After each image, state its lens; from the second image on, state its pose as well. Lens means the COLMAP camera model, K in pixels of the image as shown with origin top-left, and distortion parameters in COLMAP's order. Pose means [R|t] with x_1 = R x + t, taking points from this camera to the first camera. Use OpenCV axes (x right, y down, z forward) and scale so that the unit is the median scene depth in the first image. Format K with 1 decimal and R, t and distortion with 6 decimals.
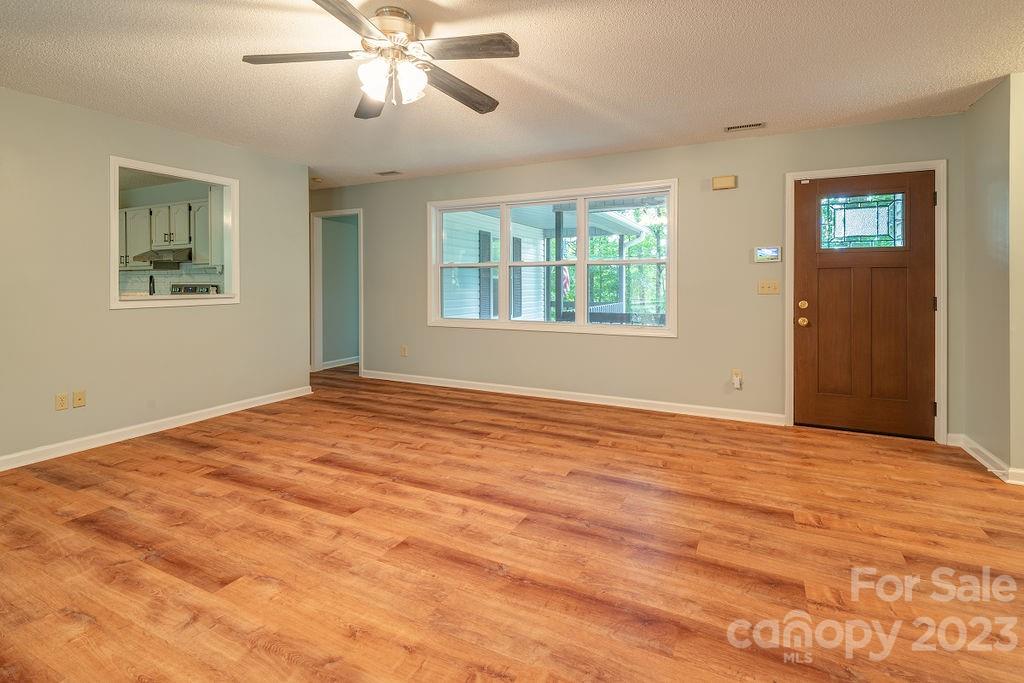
lens RADIAL K [[481.0, 0, 516.5], [0, 481.0, 286.6], [0, 0, 1]] dist [0.016694, -0.007540]
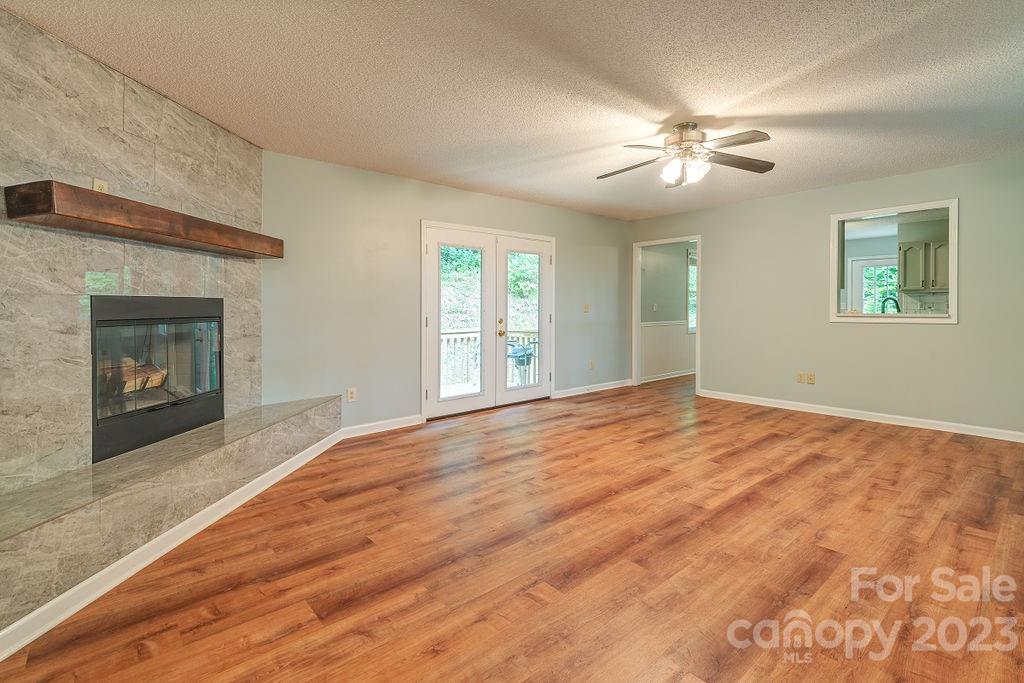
lens RADIAL K [[481.0, 0, 514.3], [0, 481.0, 309.4], [0, 0, 1]] dist [0.016694, -0.007540]
pose [[-0.386423, 0.008125, -0.922286, 1.101699], [-0.003545, 0.999941, 0.010295, -0.001410], [0.922315, 0.007248, -0.386371, 0.907612]]
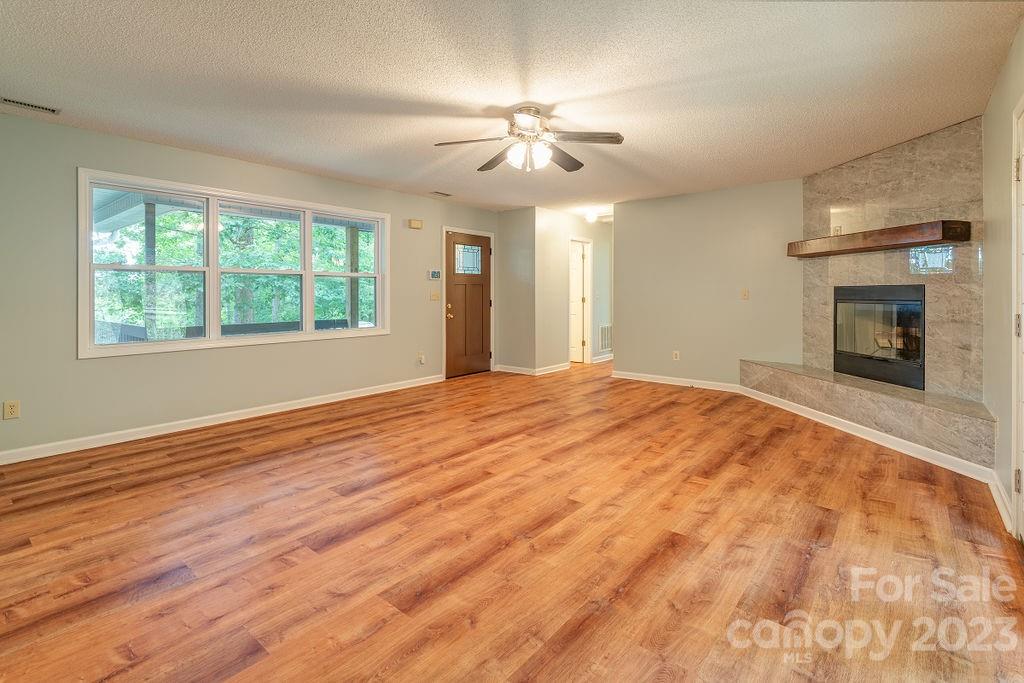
lens RADIAL K [[481.0, 0, 509.7], [0, 481.0, 291.3], [0, 0, 1]] dist [0.016694, -0.007540]
pose [[0.233800, 0.005284, 0.972270, -1.402031], [0.009830, 0.999921, -0.007798, 0.003393], [-0.972235, 0.011380, 0.233730, 0.589677]]
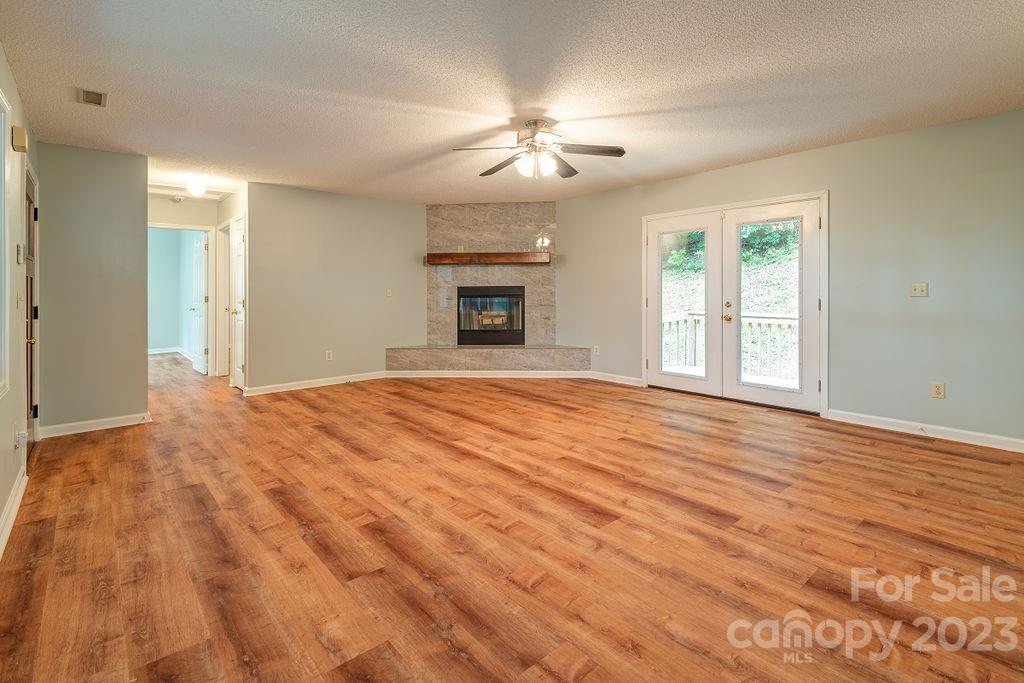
lens RADIAL K [[481.0, 0, 511.6], [0, 481.0, 286.2], [0, 0, 1]] dist [0.016694, -0.007540]
pose [[-0.919984, 0.011273, 0.391794, -0.668582], [0.011587, 0.999932, -0.001564, -0.009025], [-0.391785, 0.003101, -0.920051, 2.072627]]
